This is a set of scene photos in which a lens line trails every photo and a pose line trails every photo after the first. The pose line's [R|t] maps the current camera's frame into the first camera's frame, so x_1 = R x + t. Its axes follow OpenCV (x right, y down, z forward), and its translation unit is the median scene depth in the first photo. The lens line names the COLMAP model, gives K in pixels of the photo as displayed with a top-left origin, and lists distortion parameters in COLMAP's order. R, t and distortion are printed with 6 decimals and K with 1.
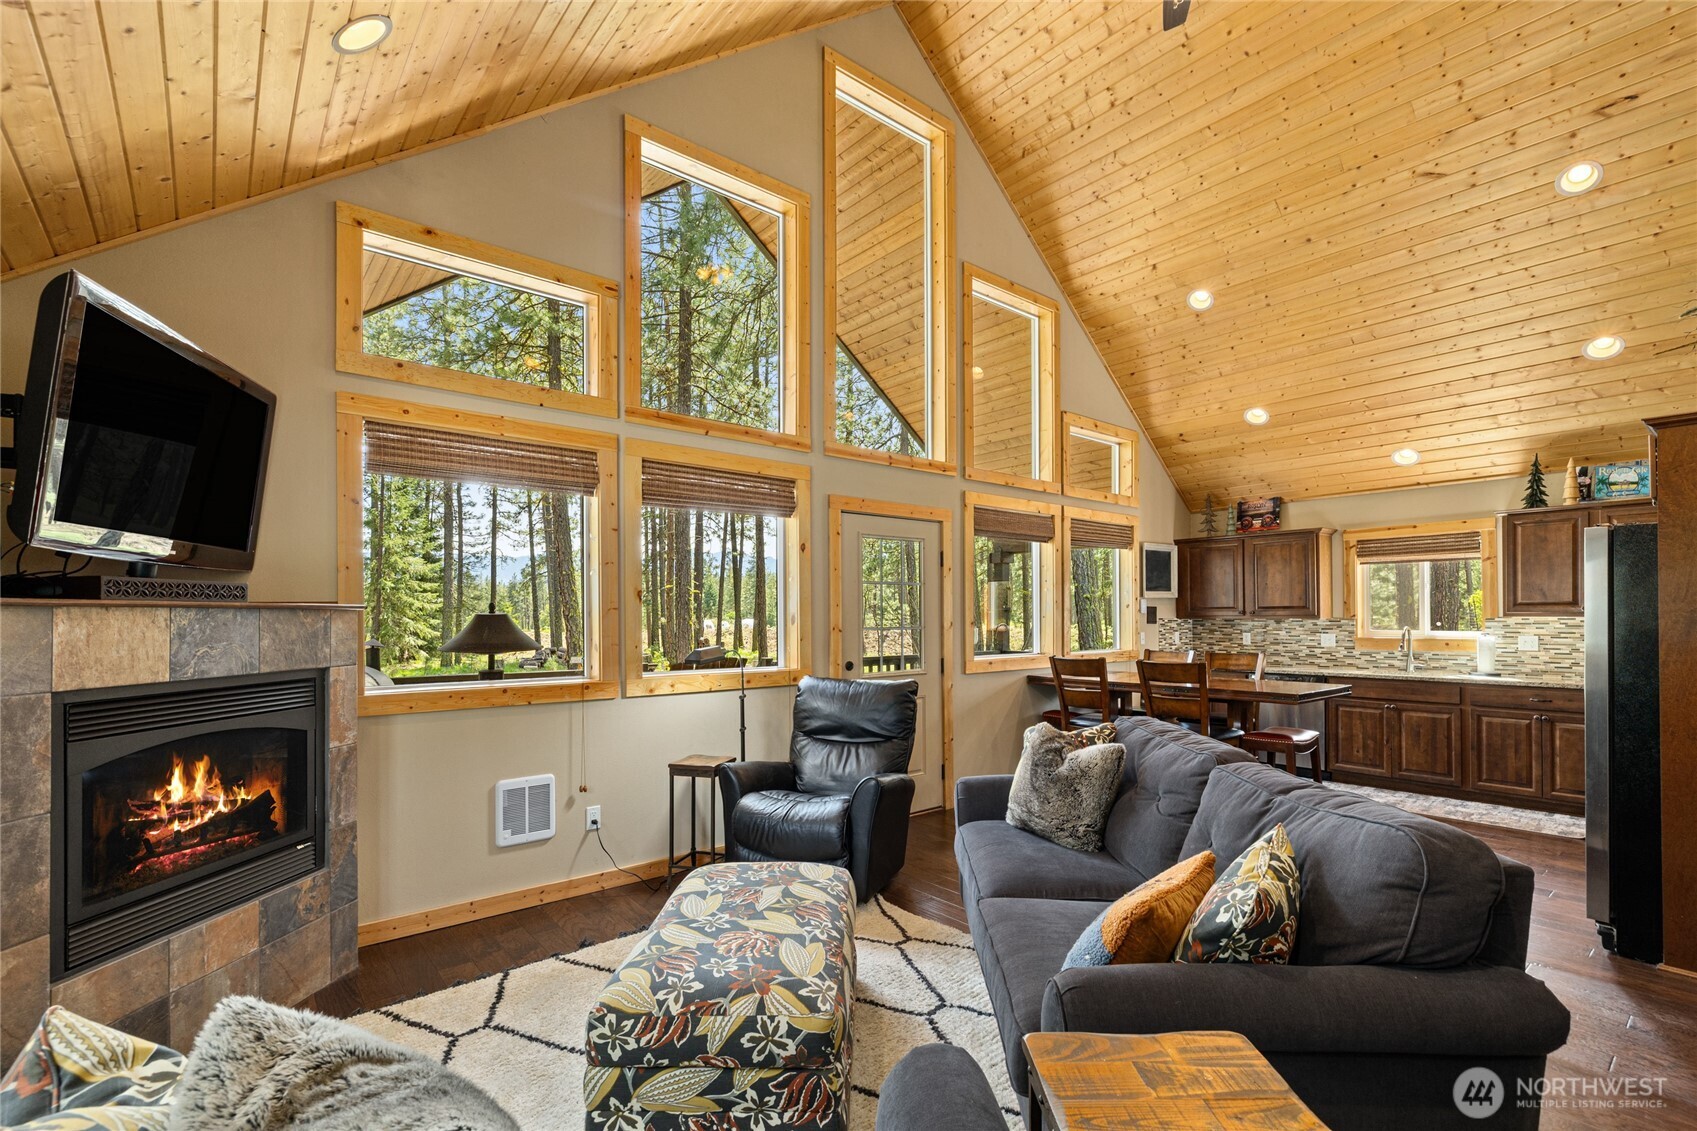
lens RADIAL K [[762.8, 0, 859.4], [0, 762.8, 613.9], [0, 0, 1]] dist [0.005290, -0.000265]
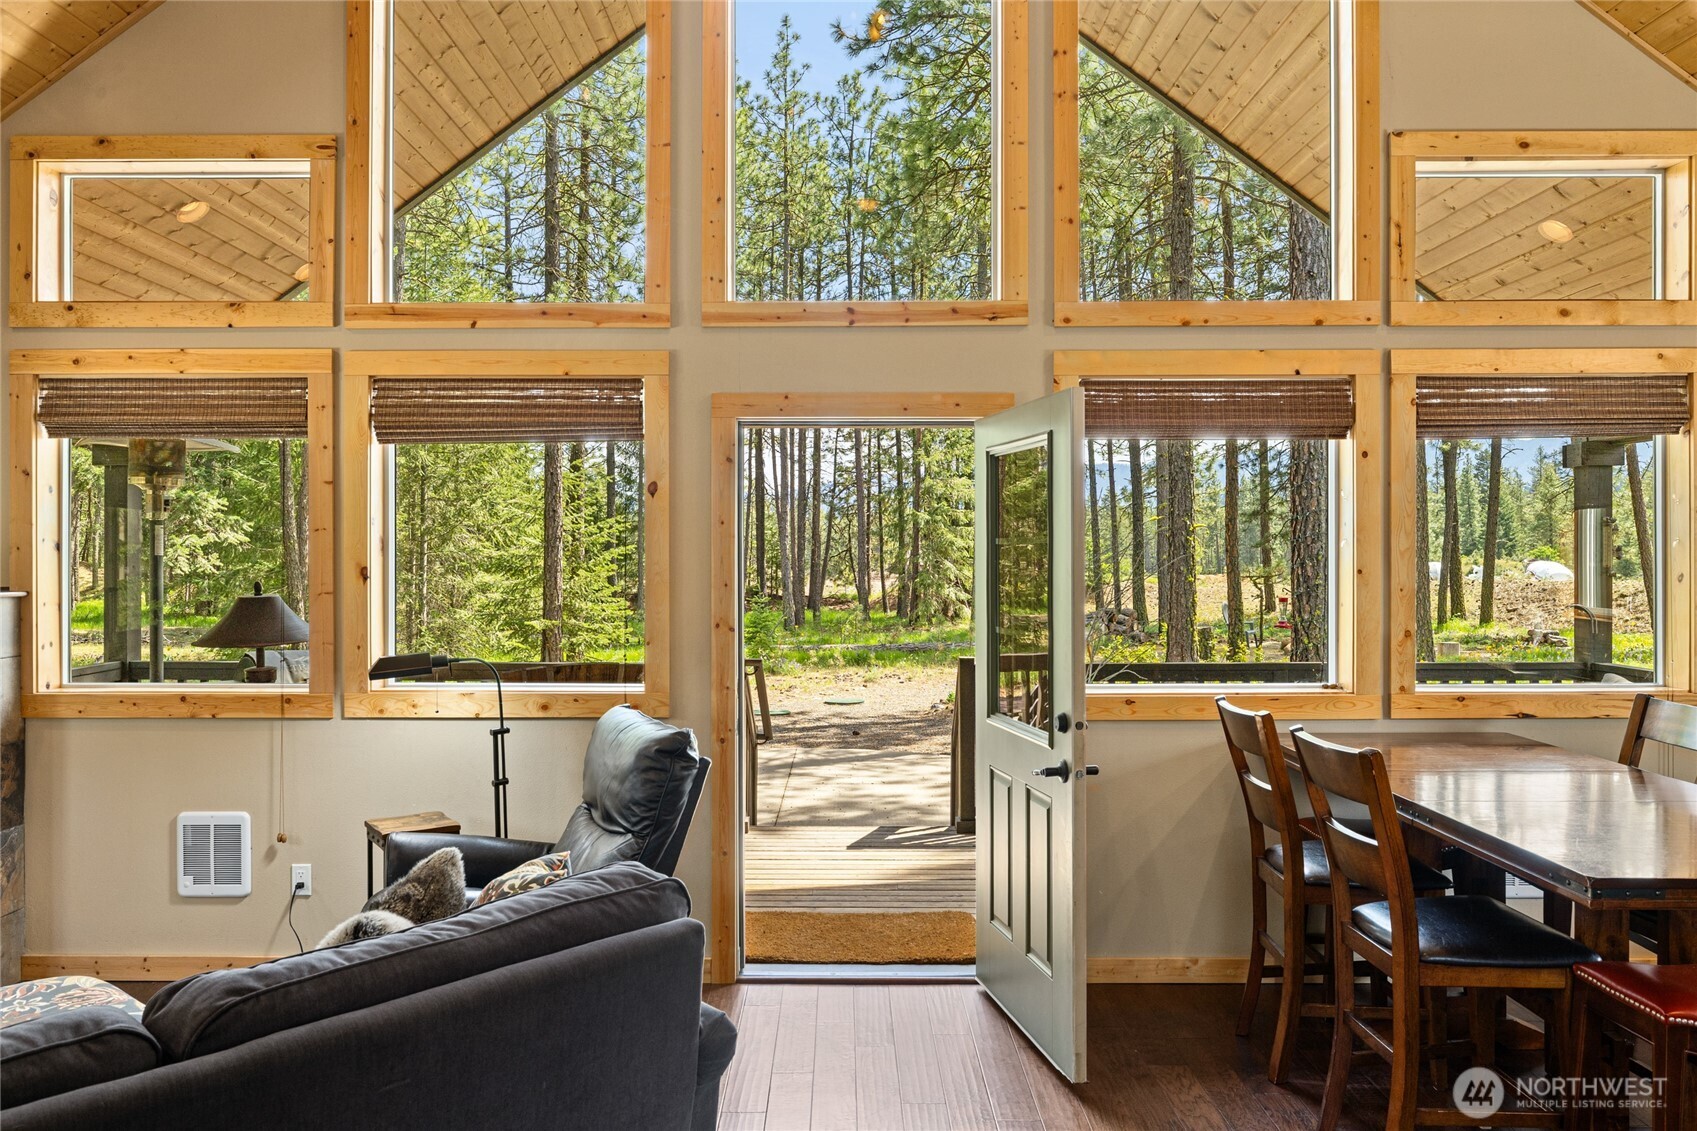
lens RADIAL K [[1211.3, 0, 840.5], [0, 1211.3, 551.1], [0, 0, 1]] dist [0.002593, -0.001474]
pose [[0.760323, -0.000740, -0.649545, 0.632002], [0.001786, 0.999998, 0.000951, -0.037338], [0.649543, -0.001884, 0.760323, 0.359101]]
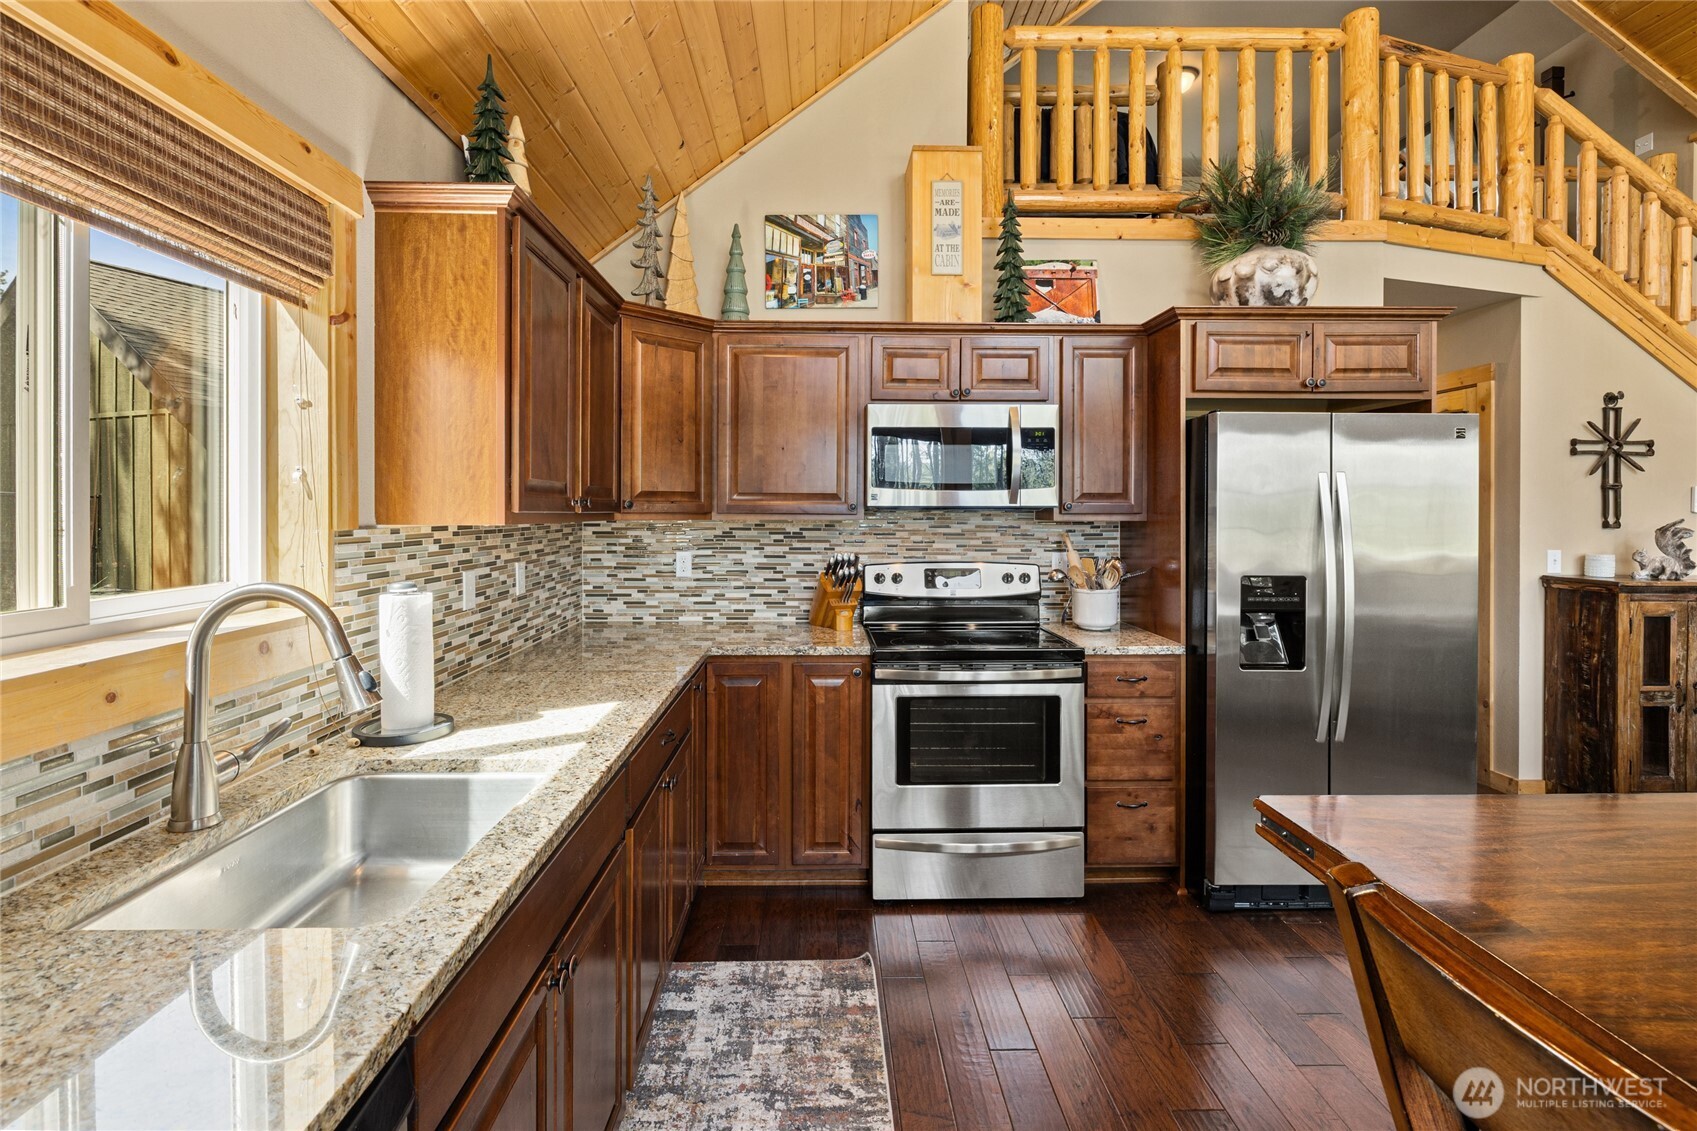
lens RADIAL K [[794.2, 0, 838.6], [0, 794.2, 515.4], [0, 0, 1]] dist [-0.004532, 0.000532]
pose [[-0.777903, -0.002654, 0.628379, 0.620682], [-0.001645, 0.999996, 0.002188, -0.001091], [-0.628382, 0.000668, -0.777904, 1.376941]]
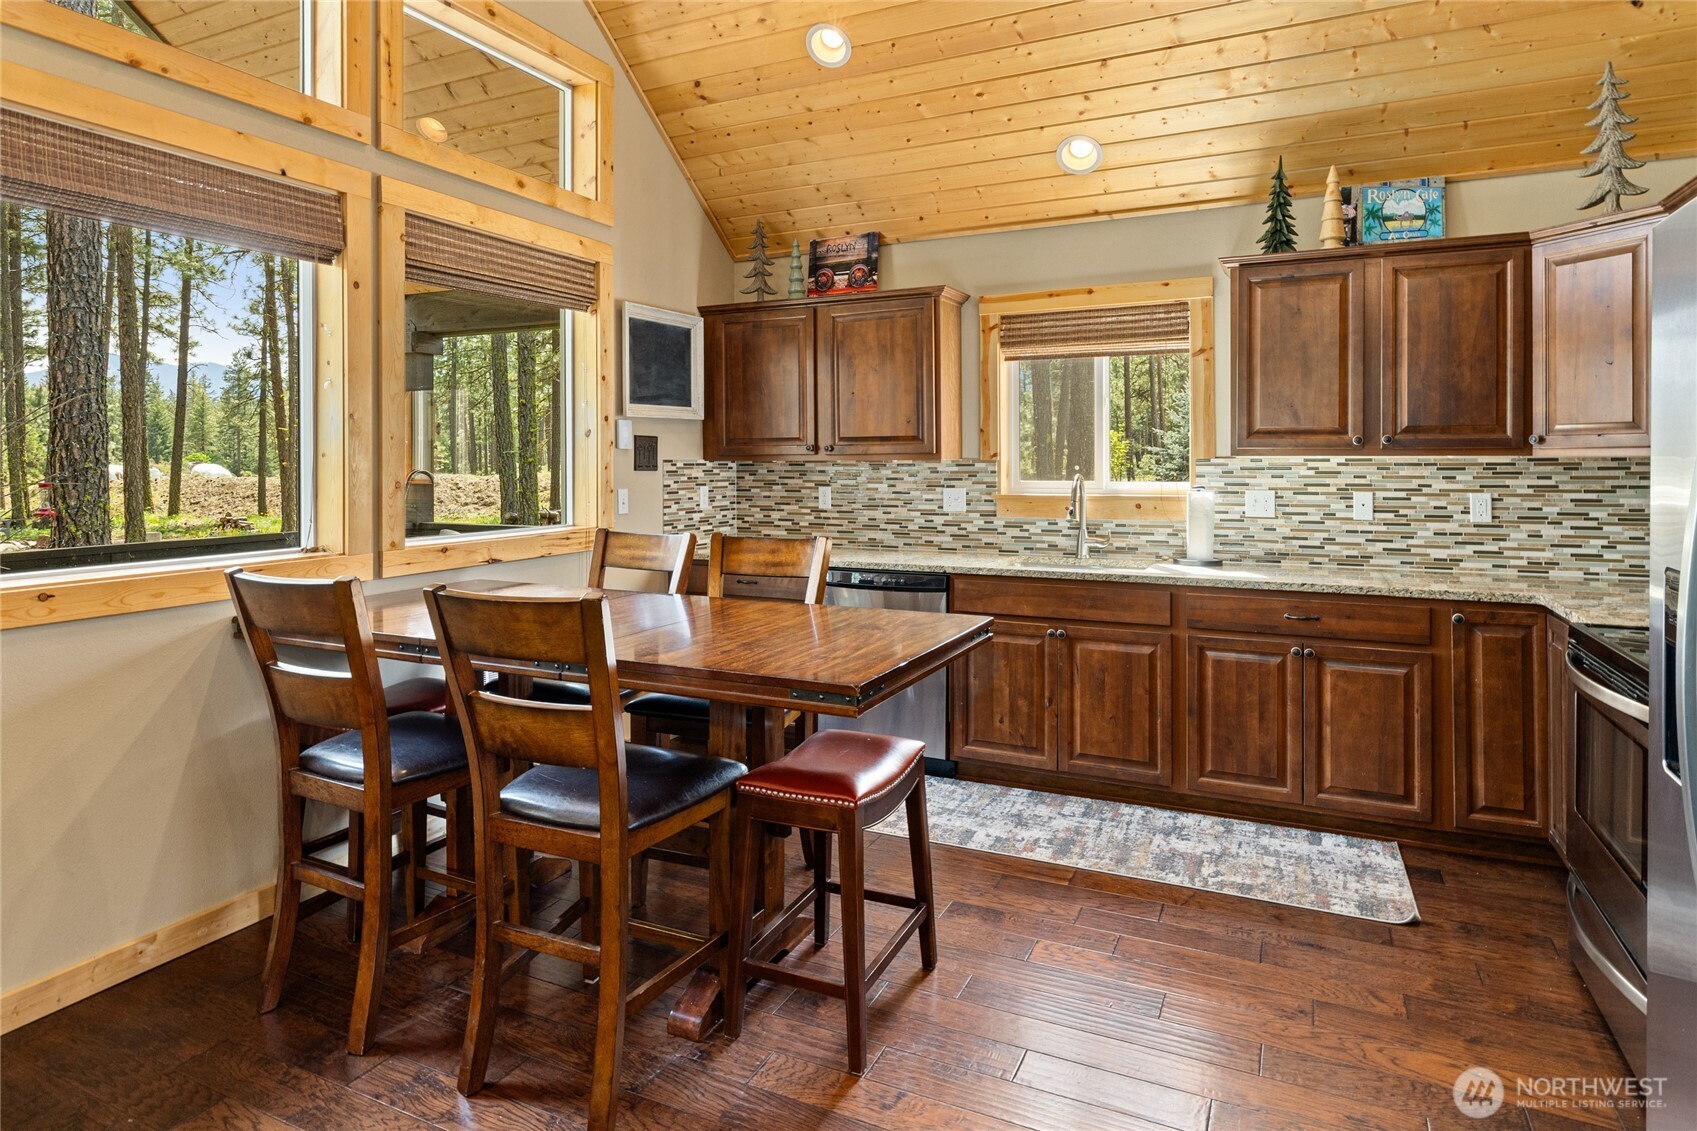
lens RADIAL K [[960.0, 0, 848.7], [0, 960.0, 465.4], [0, 0, 1]] dist [-0.001795, 0.000827]
pose [[0.911254, -0.001237, 0.411843, 0.376021], [-0.002113, 0.999968, 0.007678, 0.006555], [-0.411840, -0.007867, 0.911222, 0.585508]]
